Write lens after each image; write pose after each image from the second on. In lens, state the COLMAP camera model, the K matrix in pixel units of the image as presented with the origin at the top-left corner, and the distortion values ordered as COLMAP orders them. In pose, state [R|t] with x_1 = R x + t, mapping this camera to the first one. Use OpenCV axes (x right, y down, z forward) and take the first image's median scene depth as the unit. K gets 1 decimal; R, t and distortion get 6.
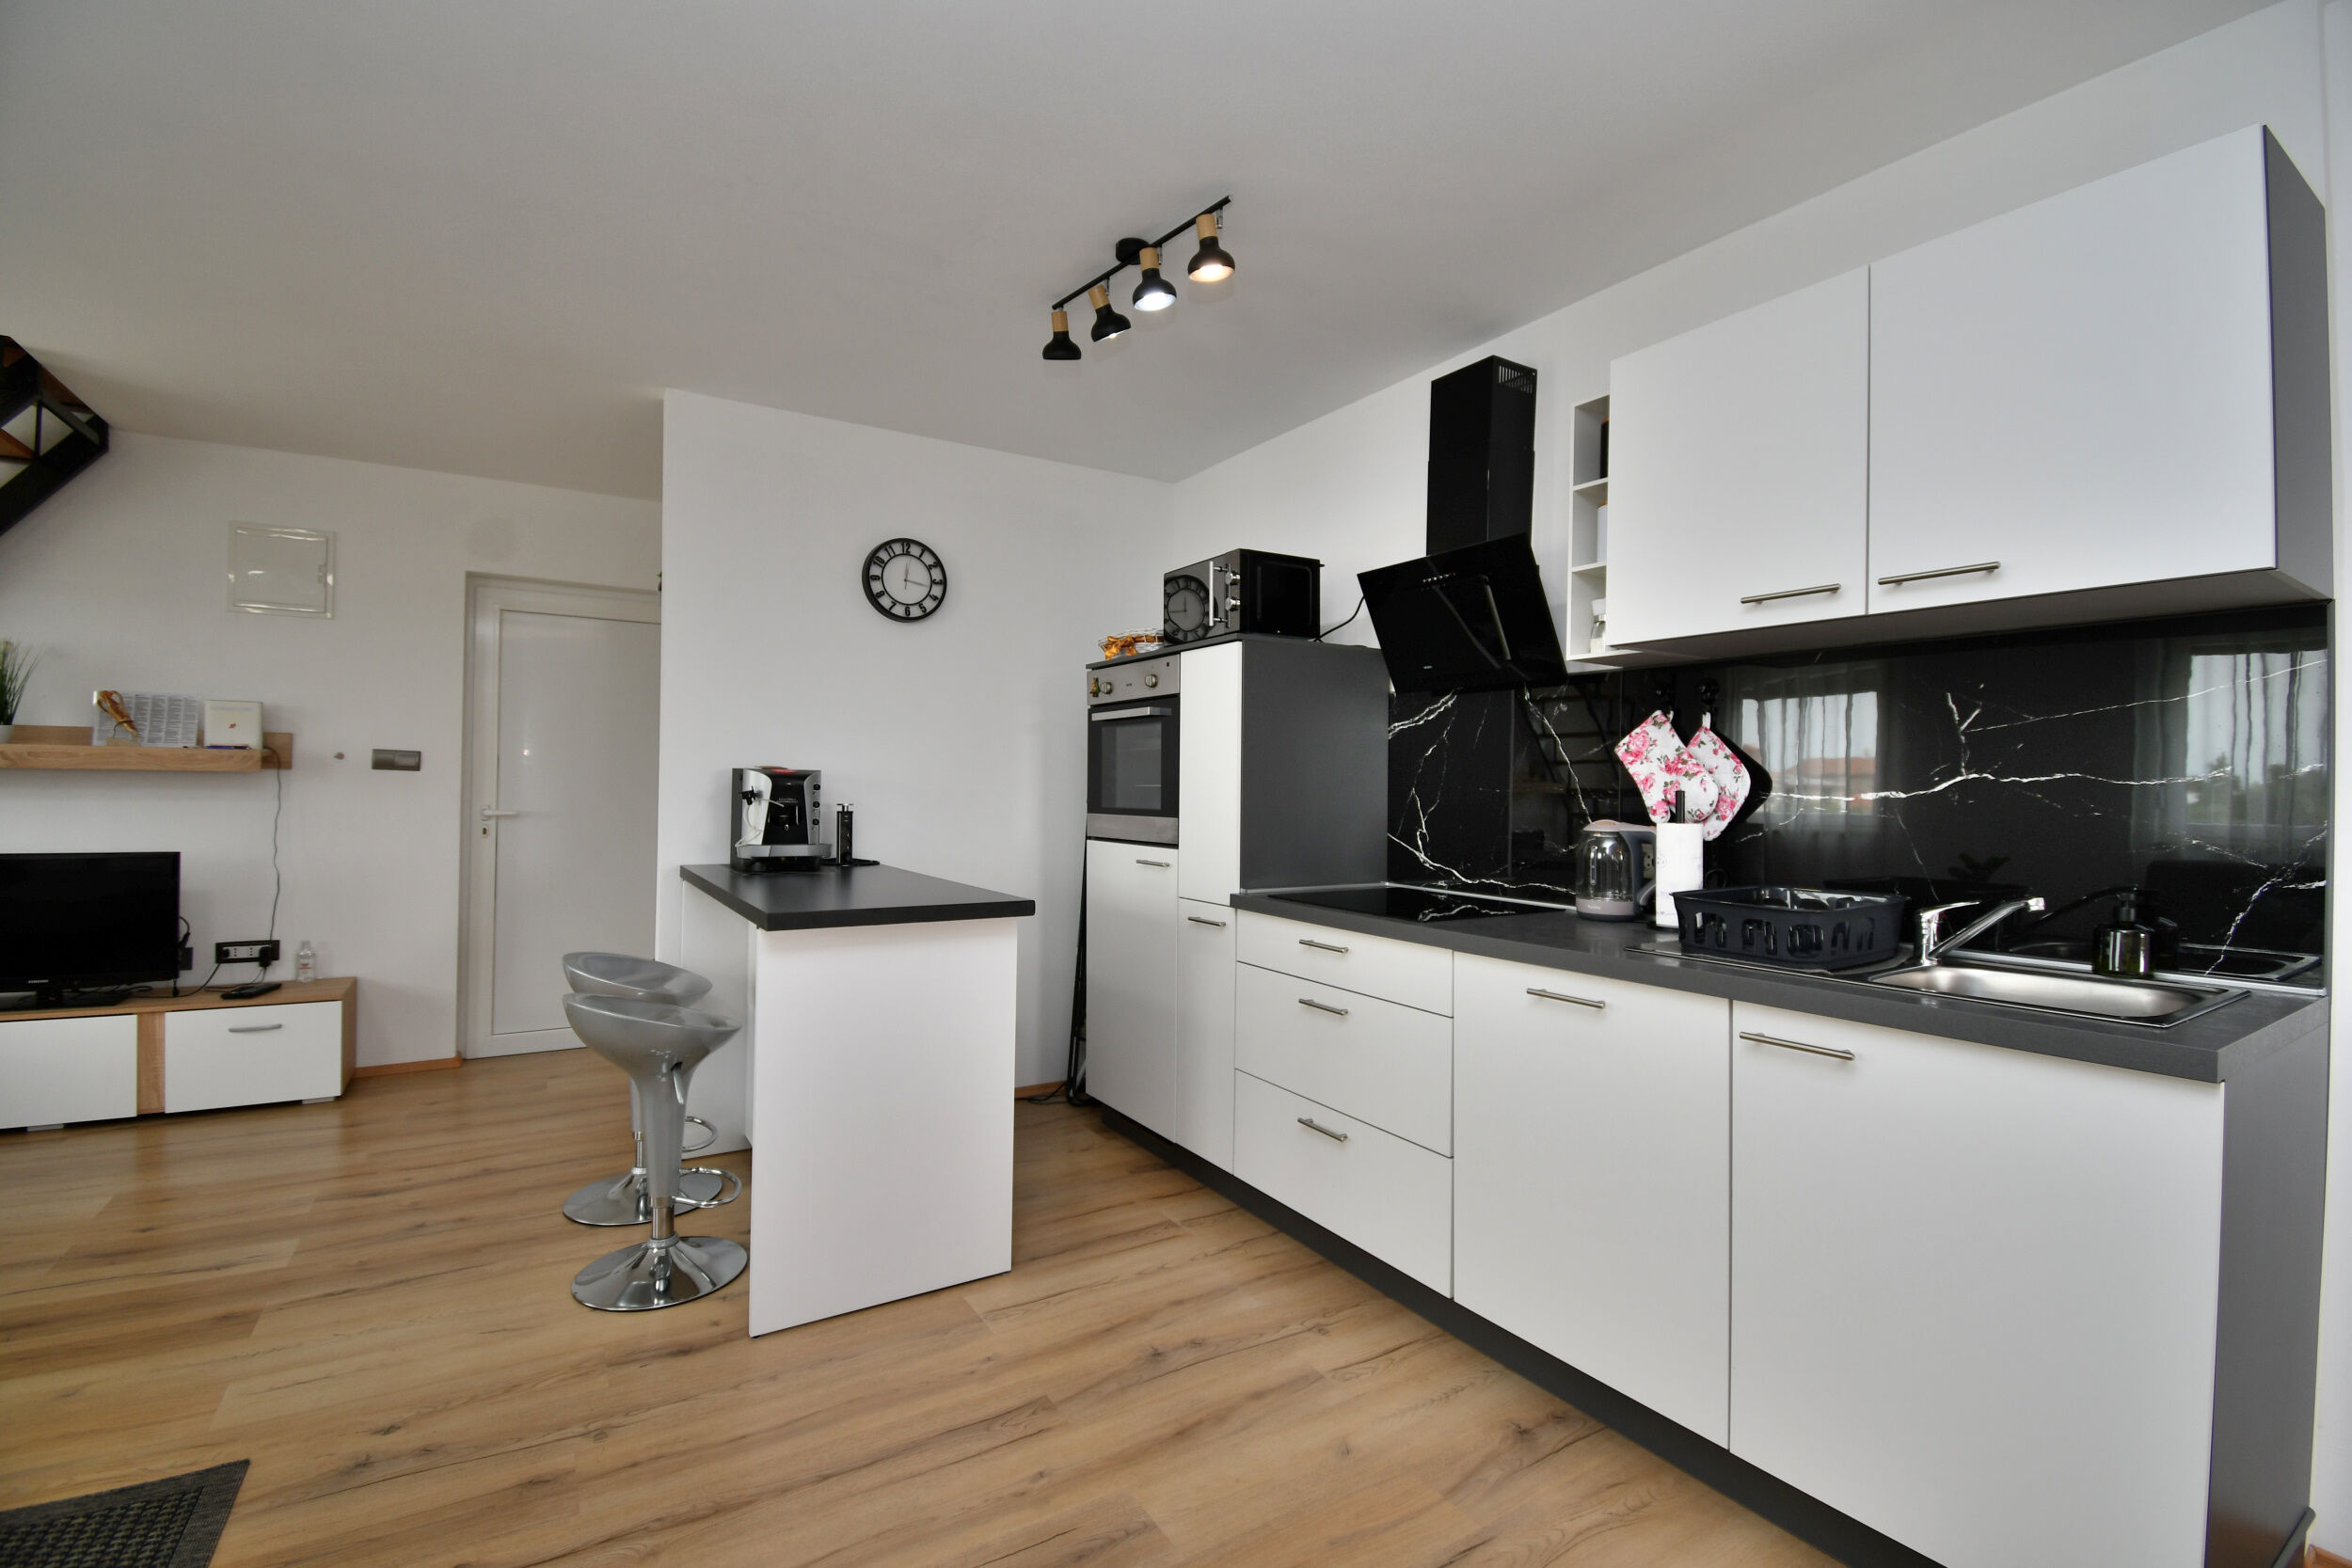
lens RADIAL K [[1032.9, 0, 1180.8], [0, 1032.9, 782.0], [0, 0, 1]] dist [0.014765, -0.020850]
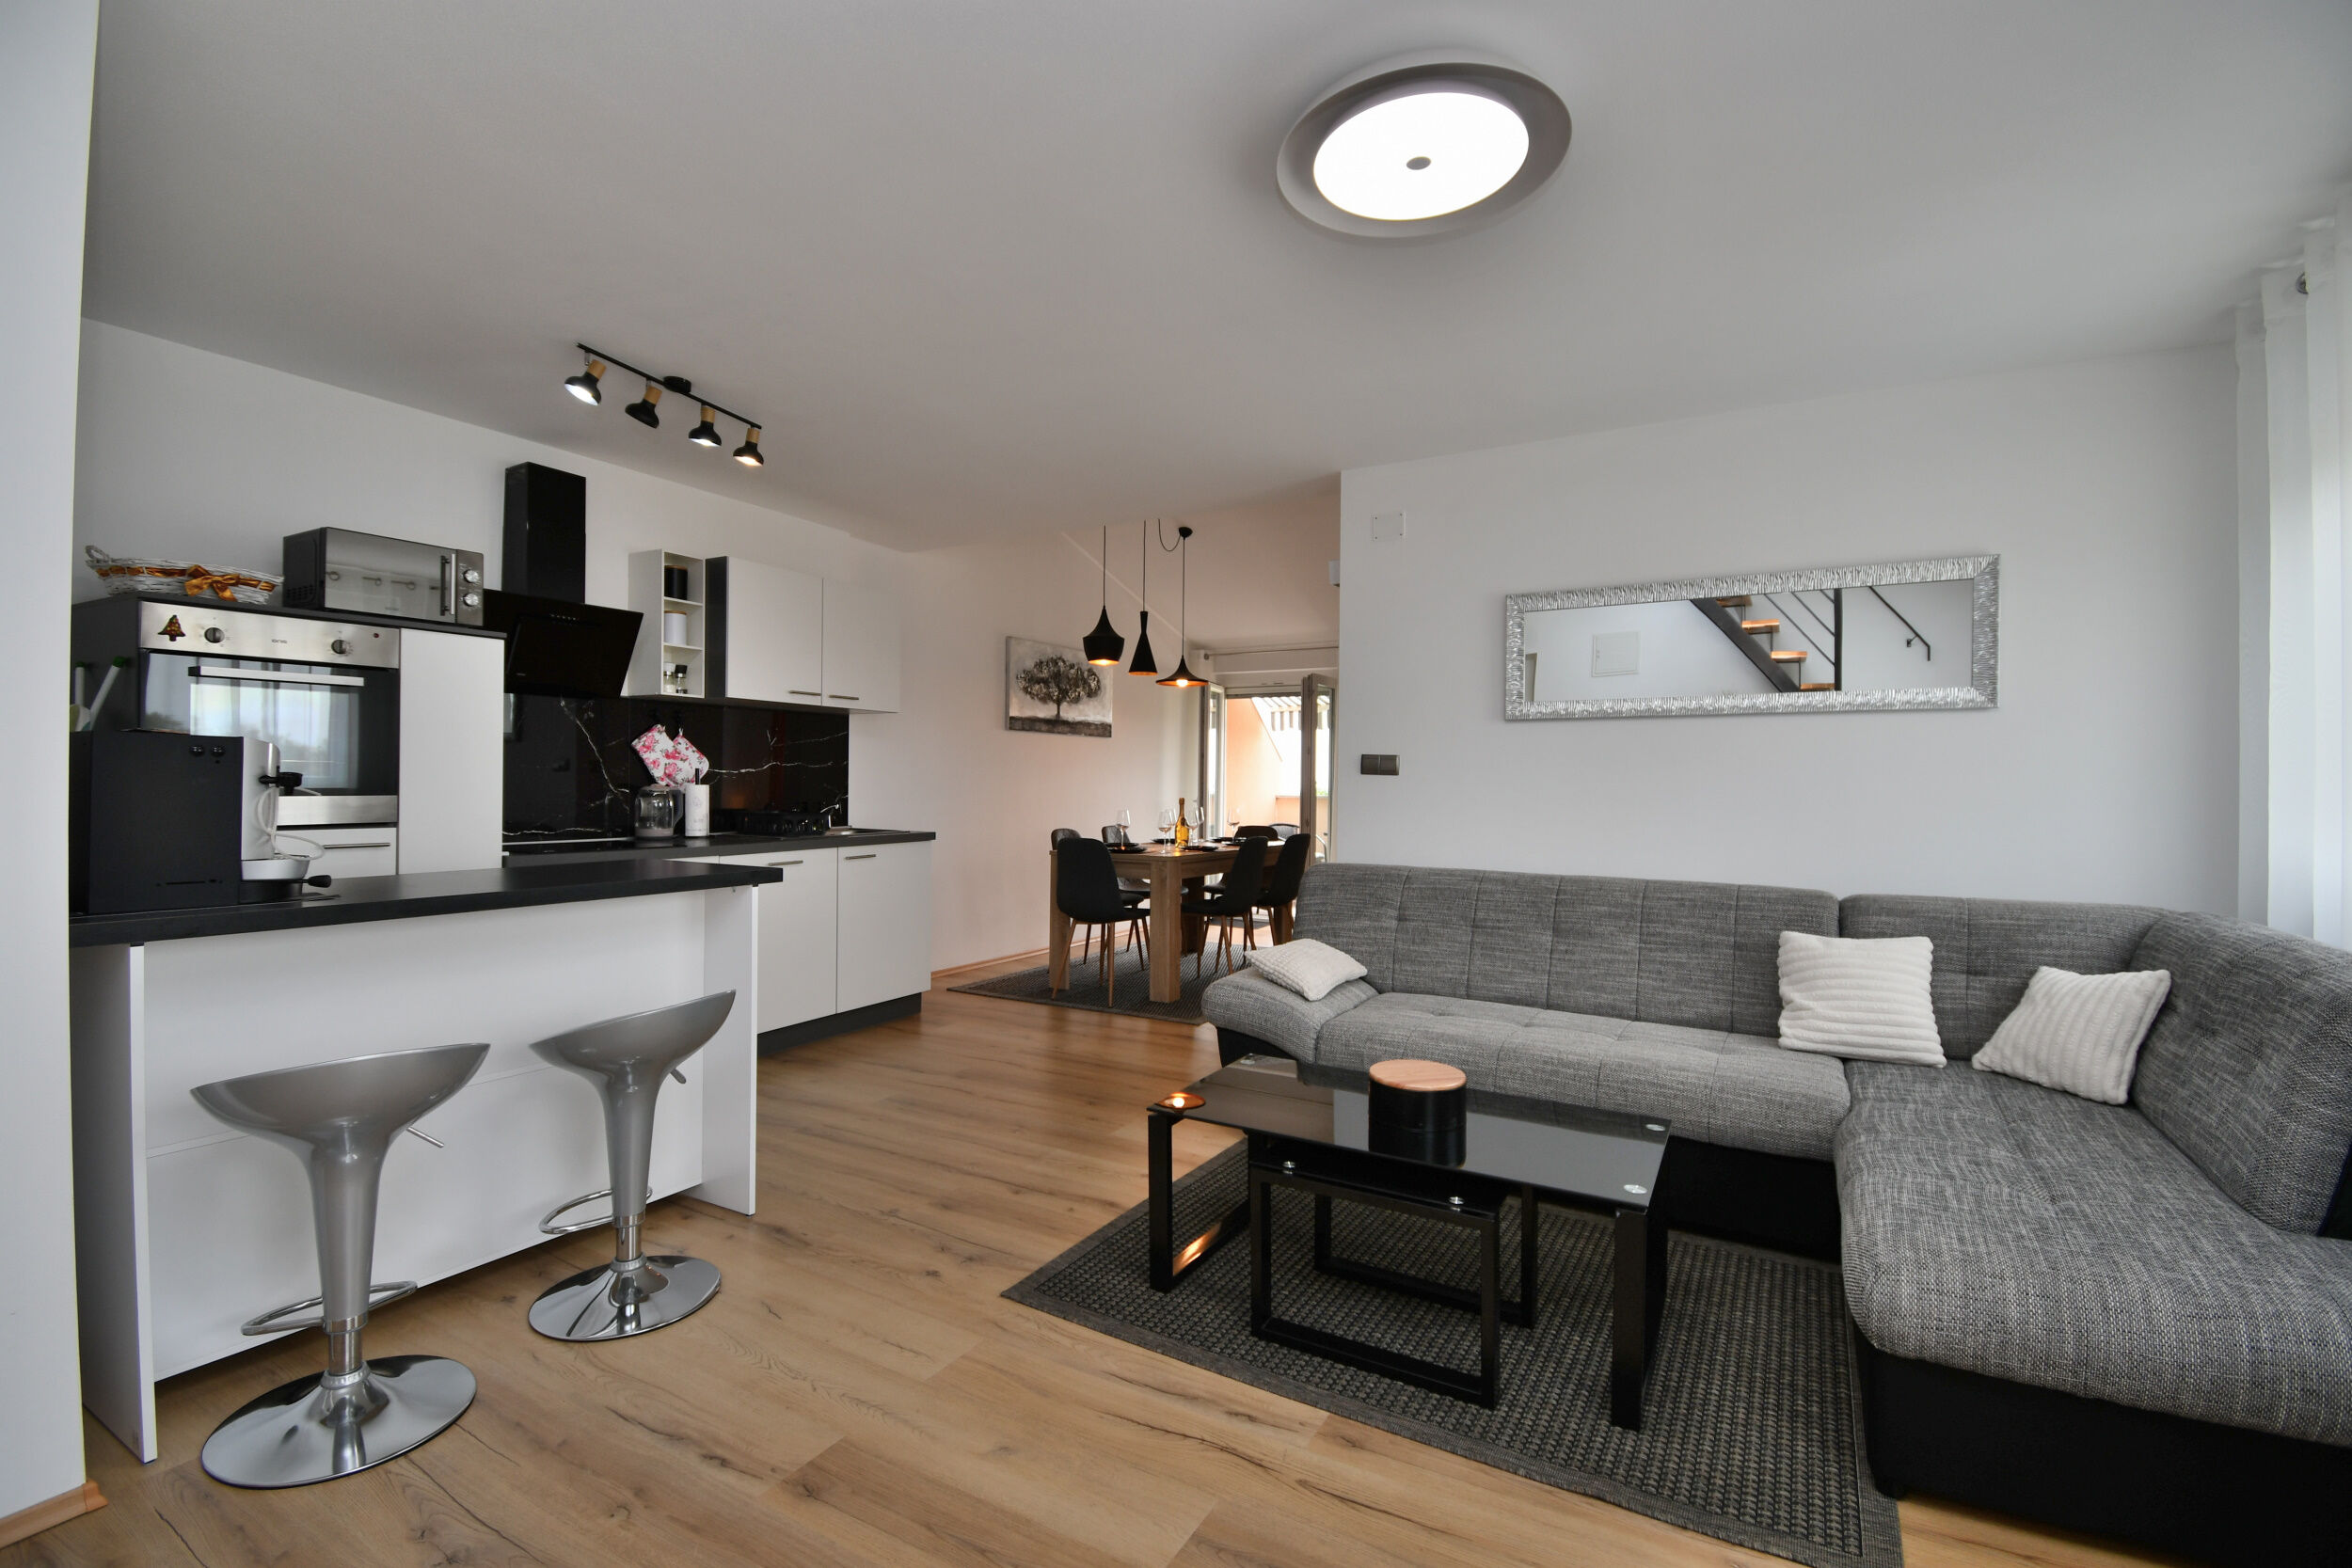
lens RADIAL K [[1032.9, 0, 1188.6], [0, 1032.9, 792.6], [0, 0, 1]] dist [0.014765, -0.020850]
pose [[-0.478828, -0.028243, 0.877454, -1.300381], [-0.021181, 0.999563, 0.020615, -0.004559], [-0.877653, -0.008714, -0.479217, 0.852898]]
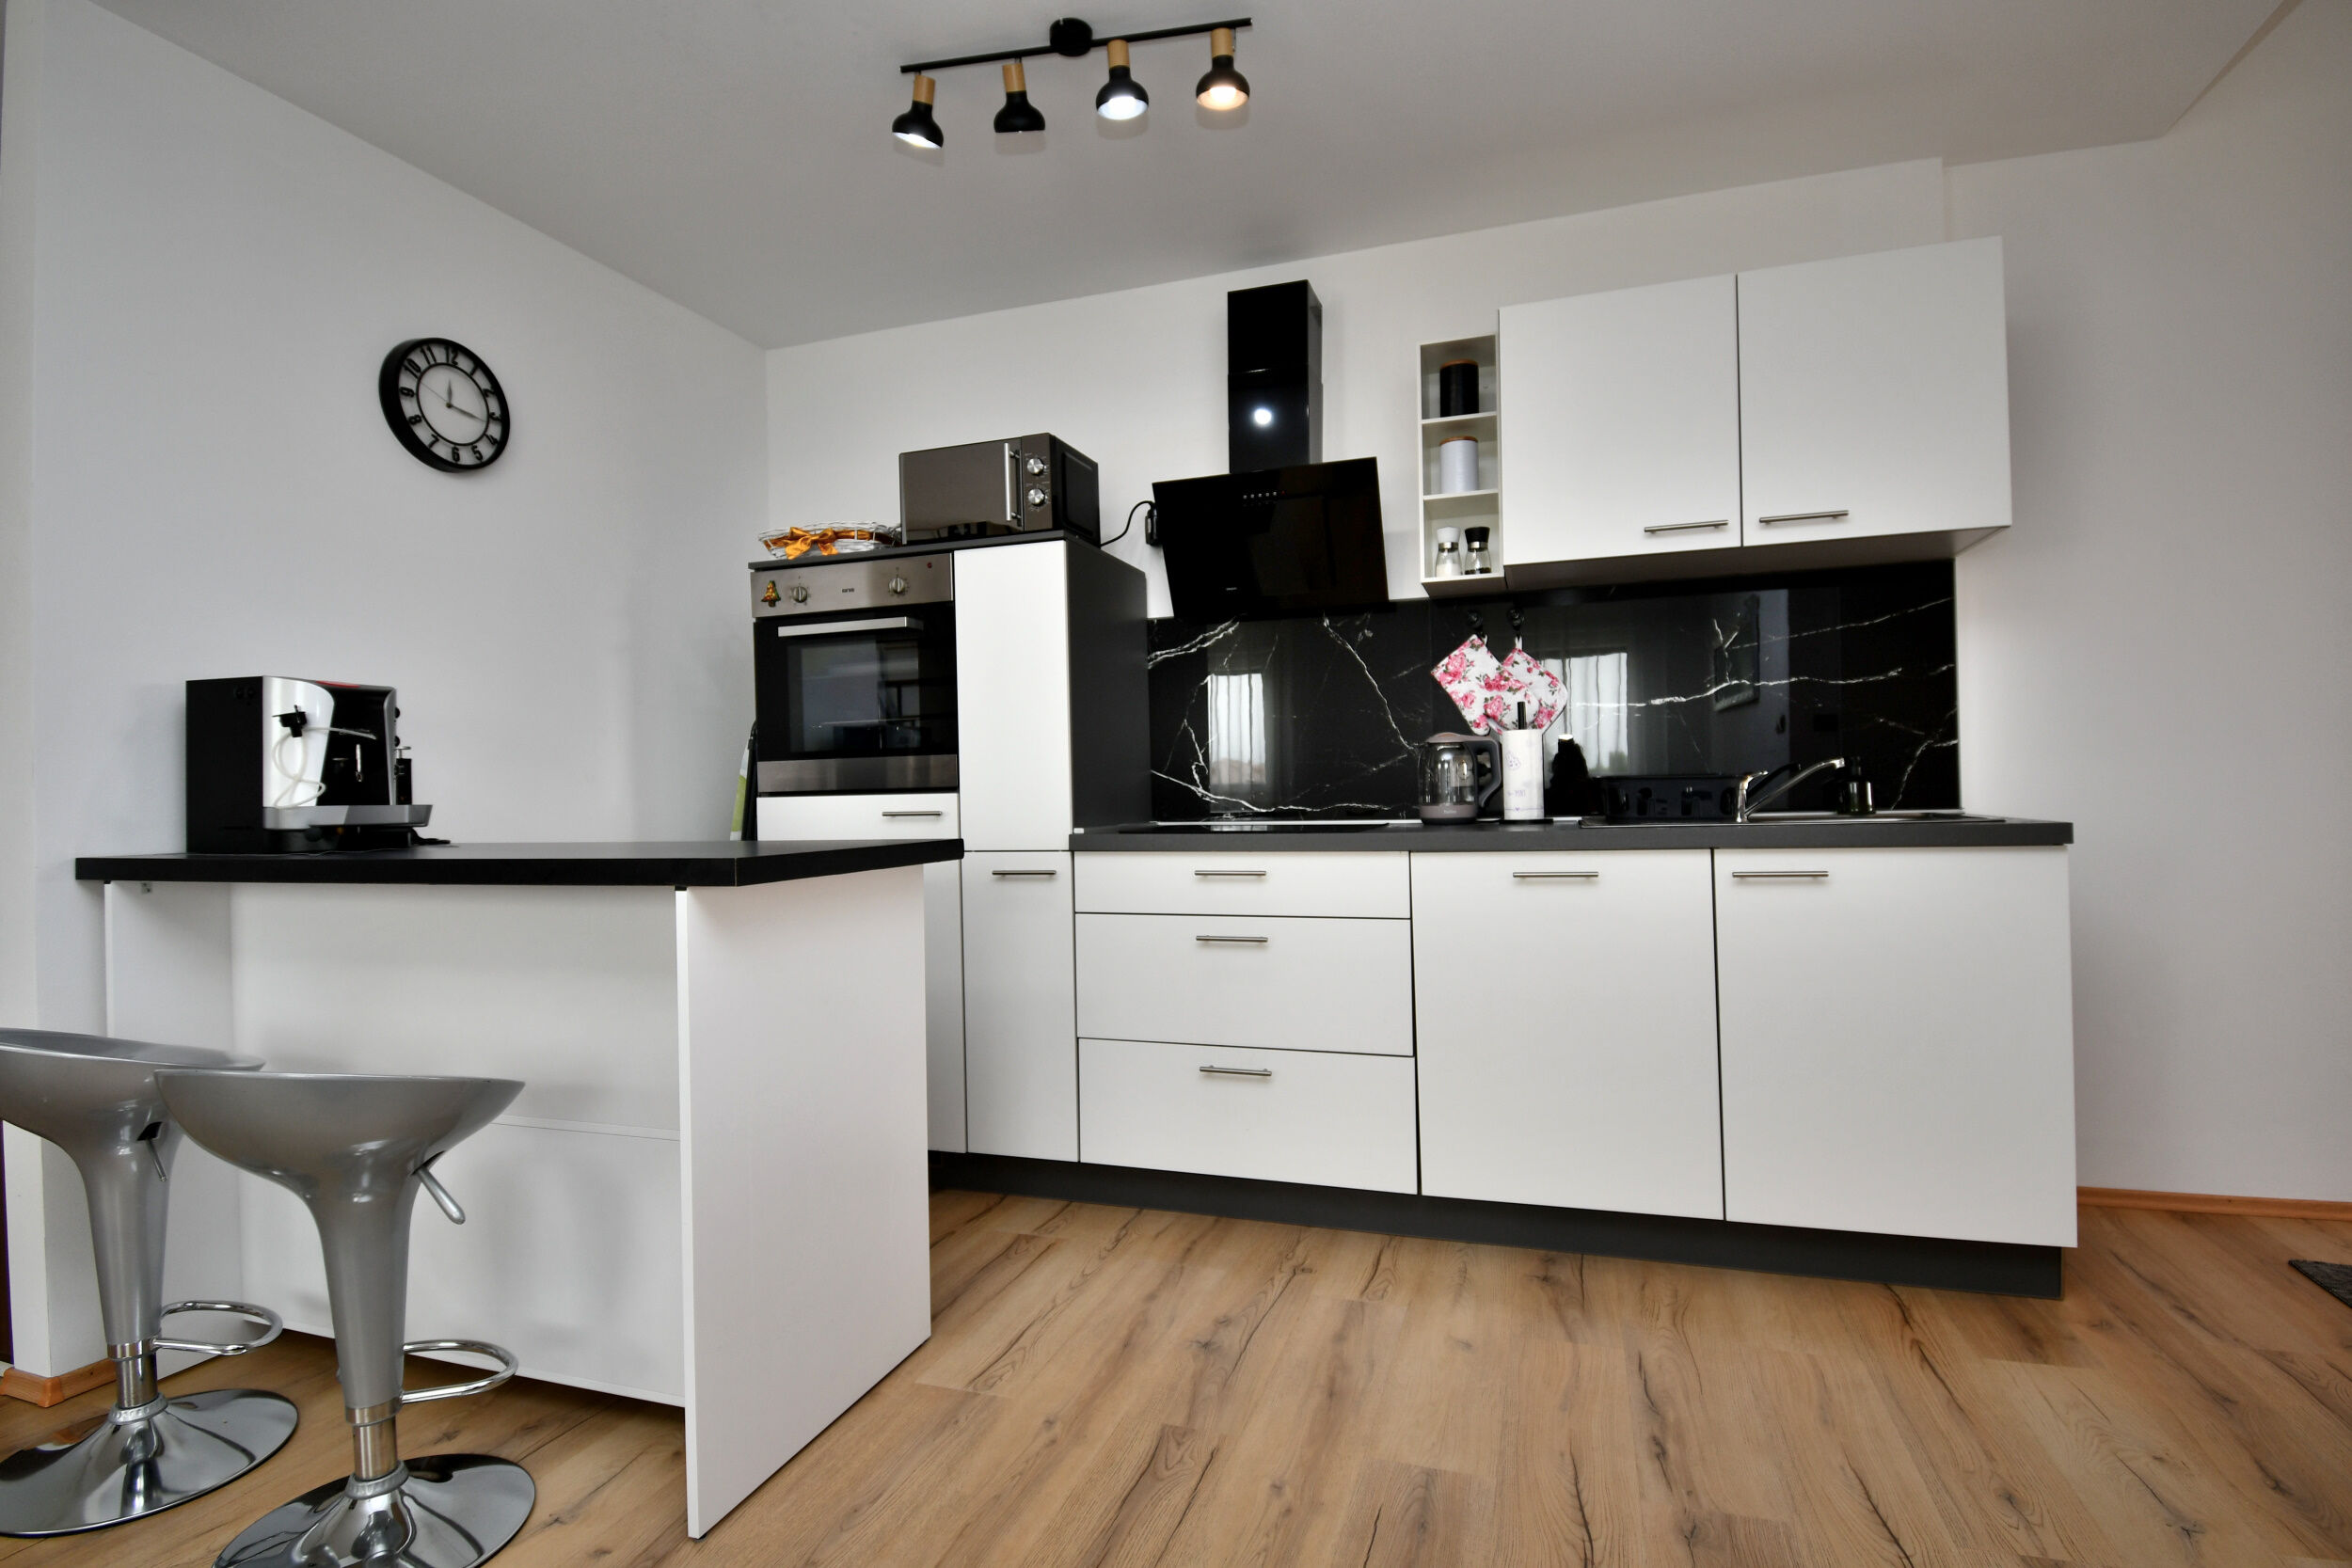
lens RADIAL K [[1136.5, 0, 1170.8], [0, 1136.5, 788.0], [0, 0, 1]] dist [0.002981, -0.002254]
pose [[0.774891, -0.026693, 0.631531, -0.461038], [0.028904, 0.999559, 0.006784, 0.063394], [-0.631434, 0.012997, 0.775321, 0.209314]]
